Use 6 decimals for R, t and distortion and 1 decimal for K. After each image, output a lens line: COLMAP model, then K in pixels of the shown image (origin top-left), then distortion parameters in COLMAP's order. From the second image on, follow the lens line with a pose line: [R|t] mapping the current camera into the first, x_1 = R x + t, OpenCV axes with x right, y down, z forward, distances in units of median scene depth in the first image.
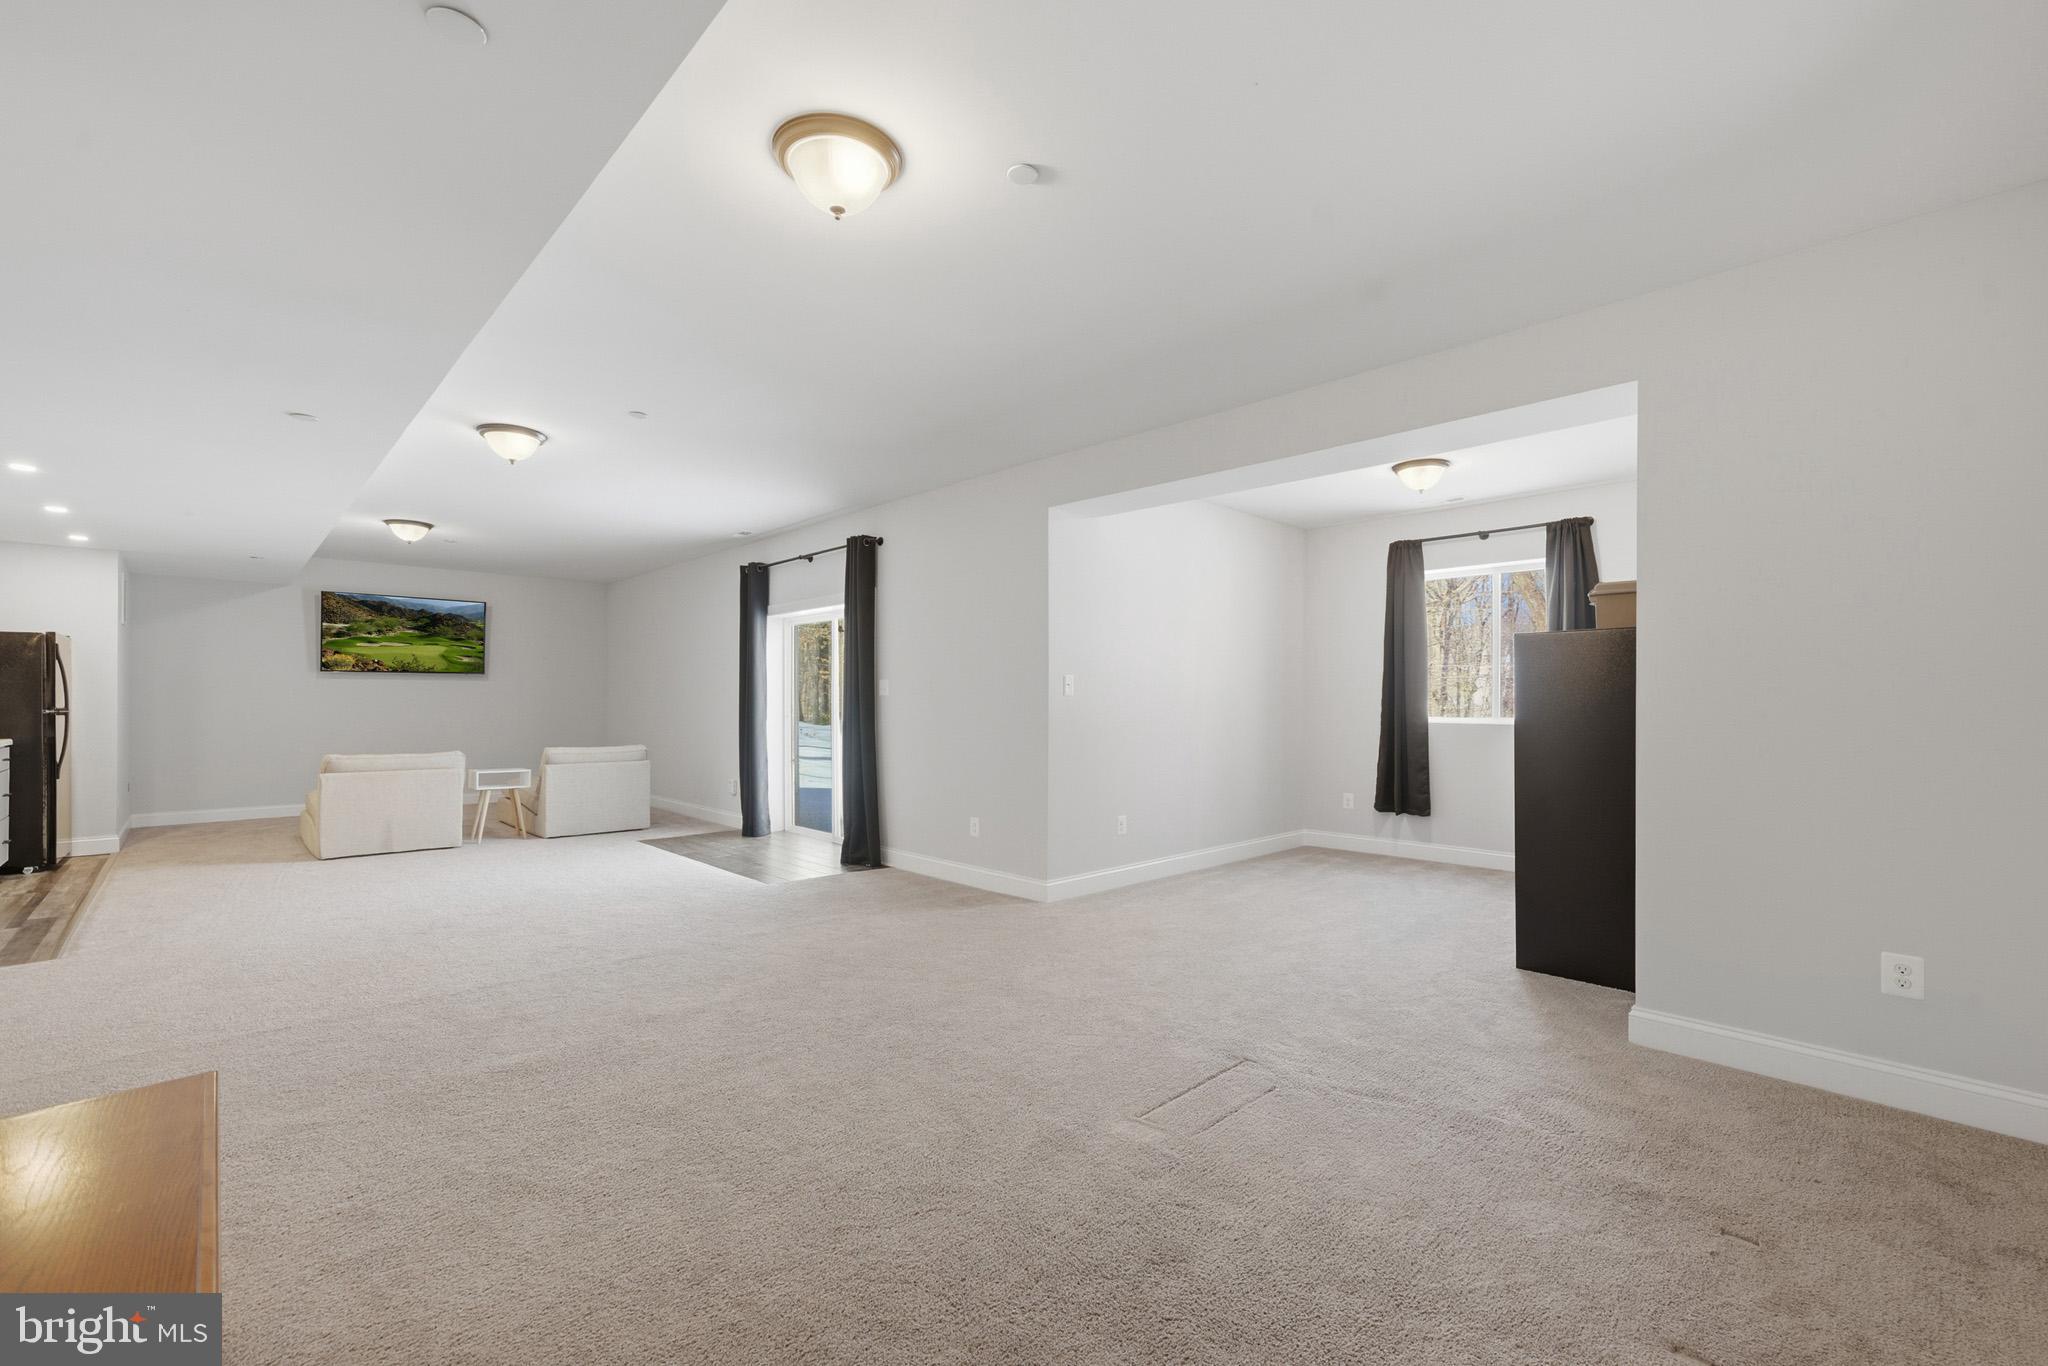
lens RADIAL K [[844.5, 0, 1025.6], [0, 844.5, 688.5], [0, 0, 1]] dist [-0.000181, 0.000969]
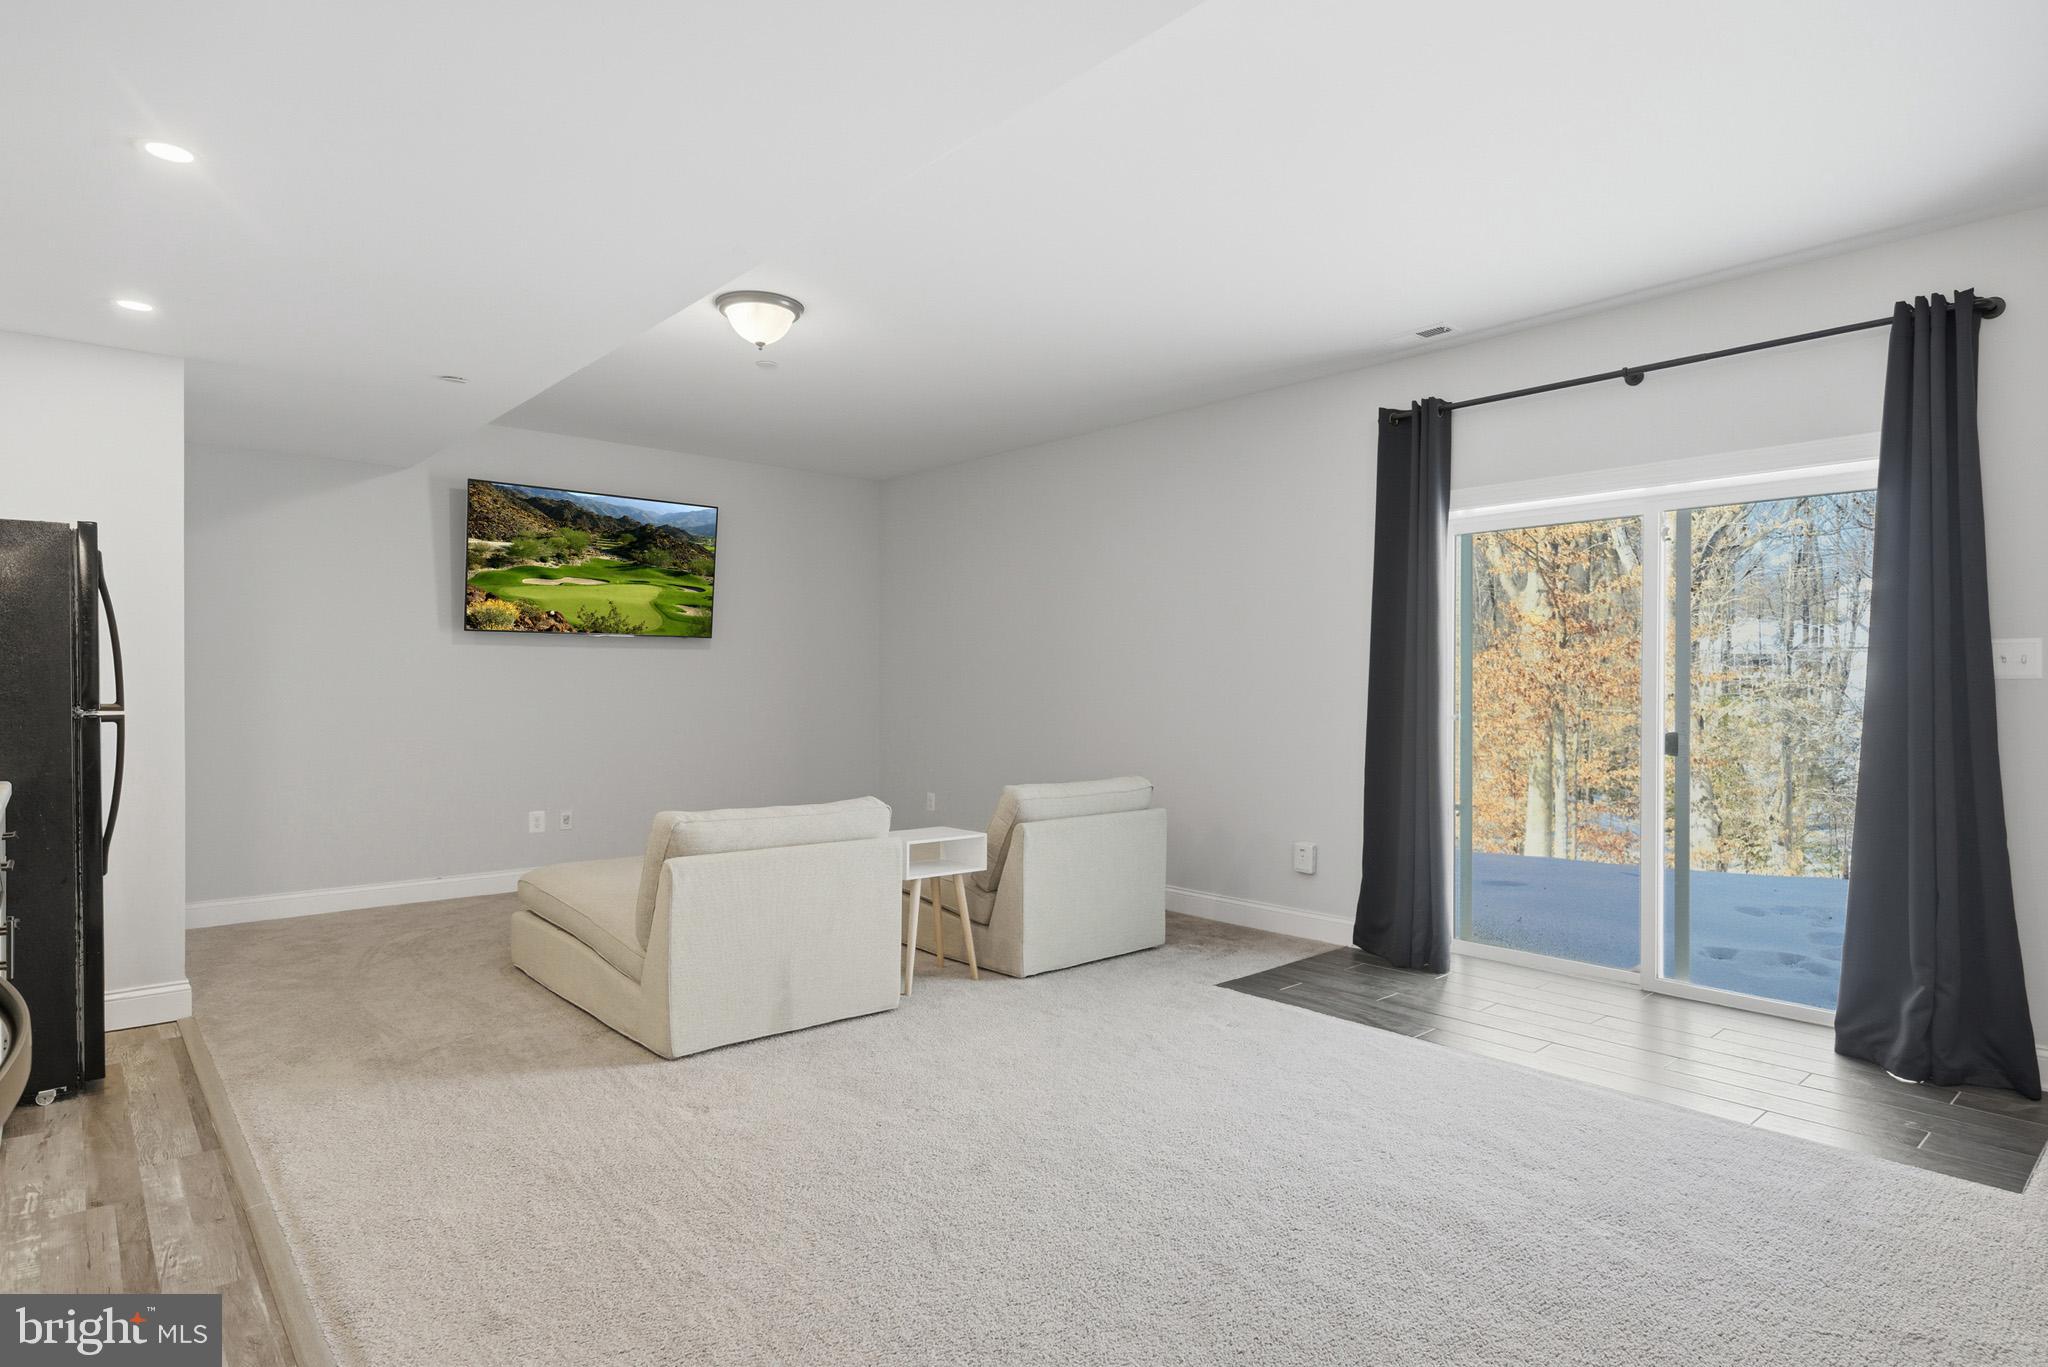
lens RADIAL K [[1121.2, 0, 1042.4], [0, 1121.2, 685.4], [0, 0, 1]] dist [-0.004377, -0.002674]
pose [[0.999470, 0.000557, -0.032556, -0.449980], [-0.000127, 0.999913, 0.013209, 0.003795], [0.032561, -0.013197, 0.999383, 0.314349]]
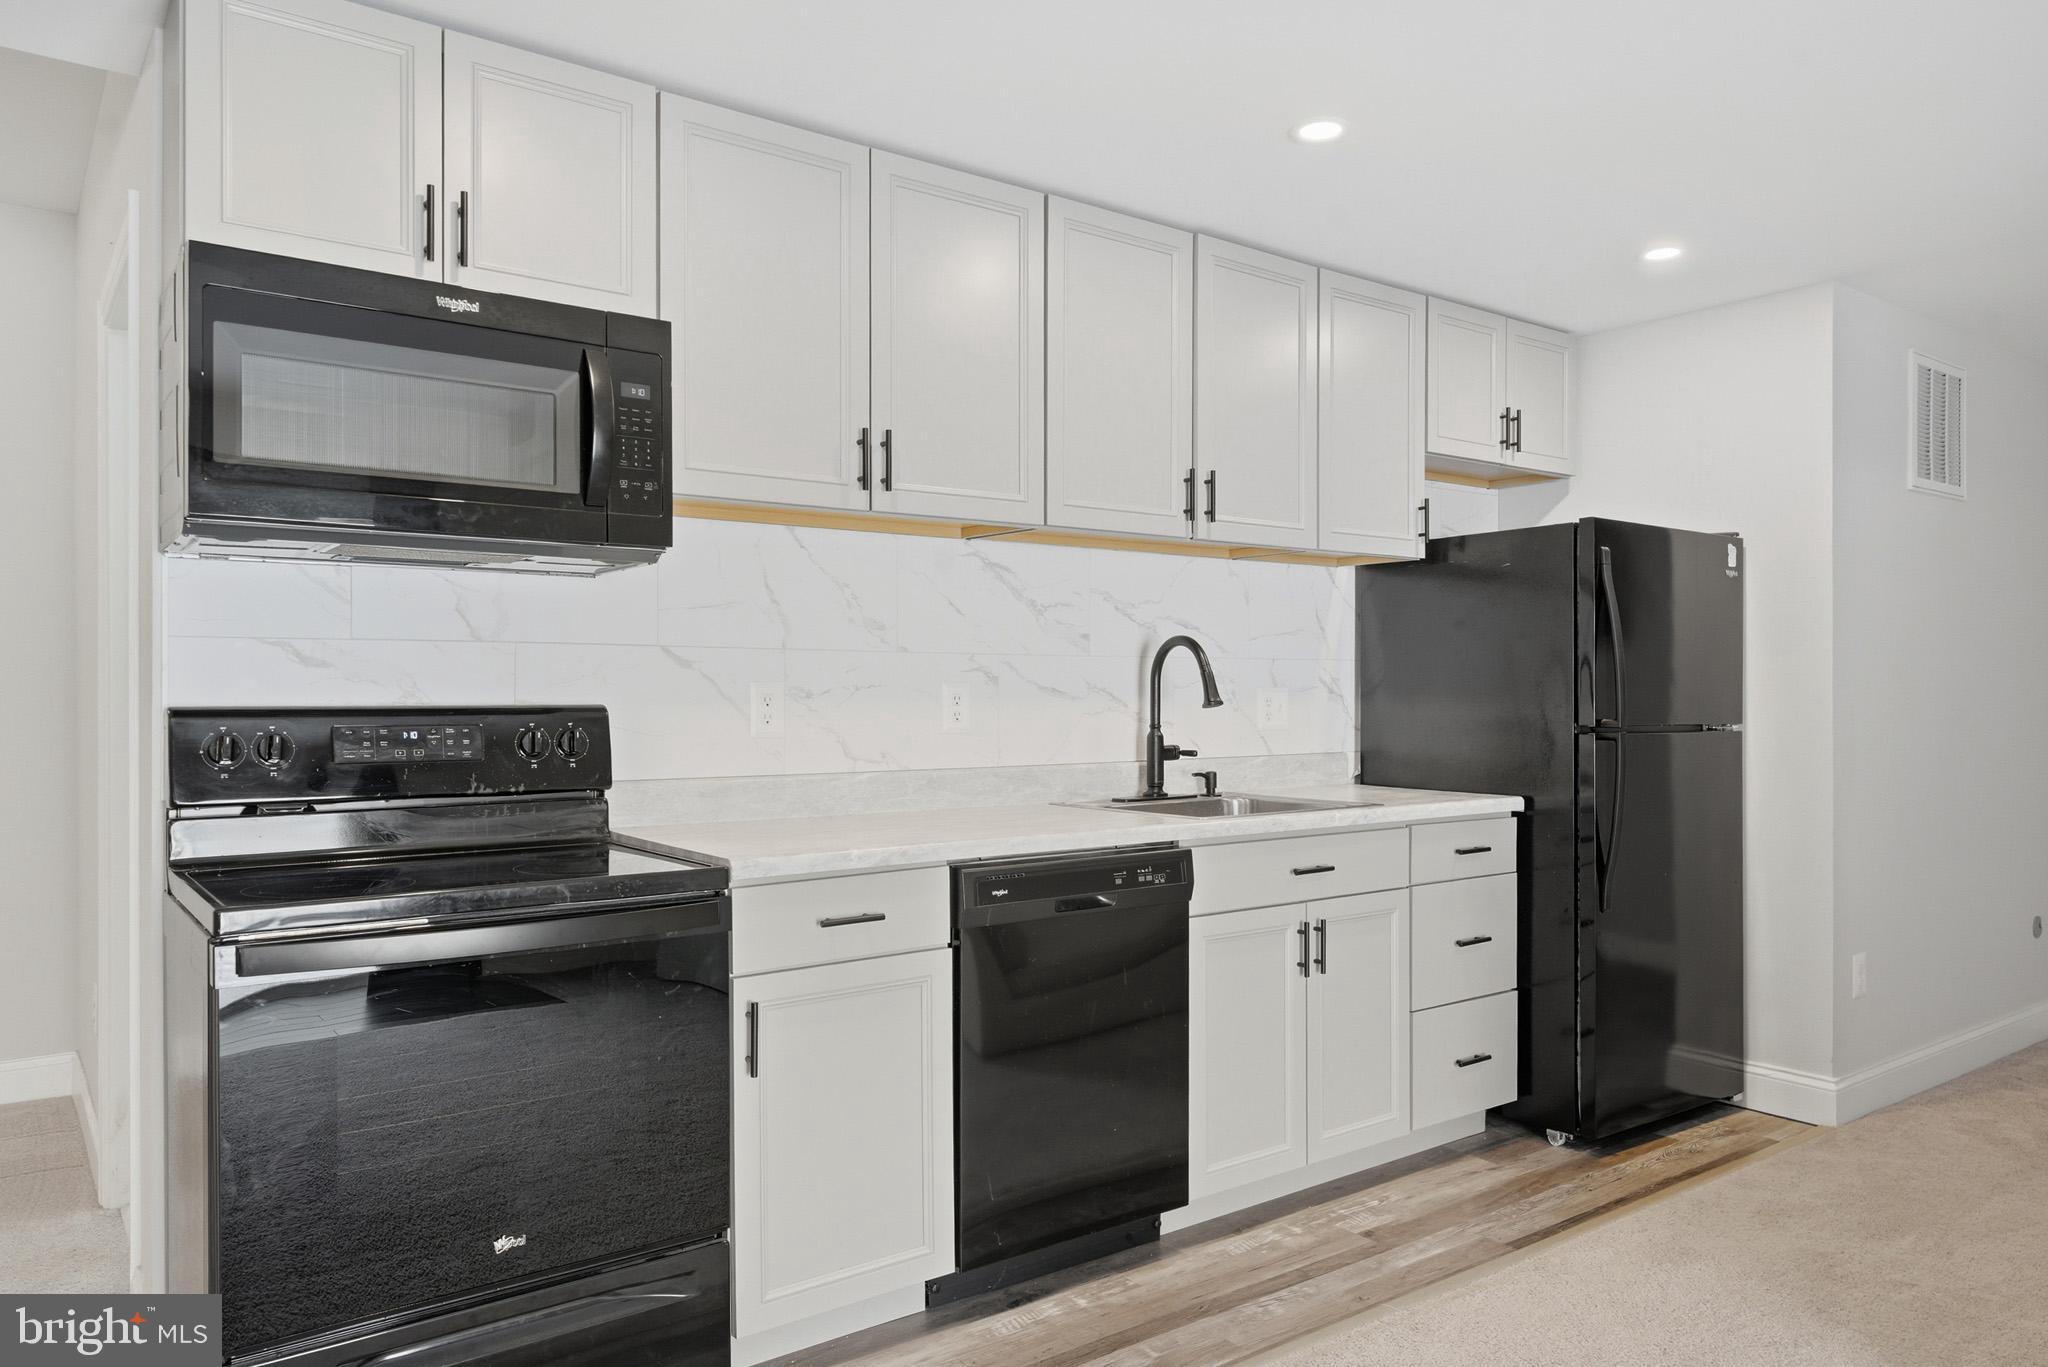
lens RADIAL K [[1406.7, 0, 1058.8], [0, 1406.7, 699.8], [0, 0, 1]] dist [0.033339, -0.005022]
pose [[-0.112145, 0.003692, -0.993685, -0.339125], [0.012124, 0.999924, 0.002347, 0.005816], [0.993618, -0.011784, -0.112182, 0.563404]]
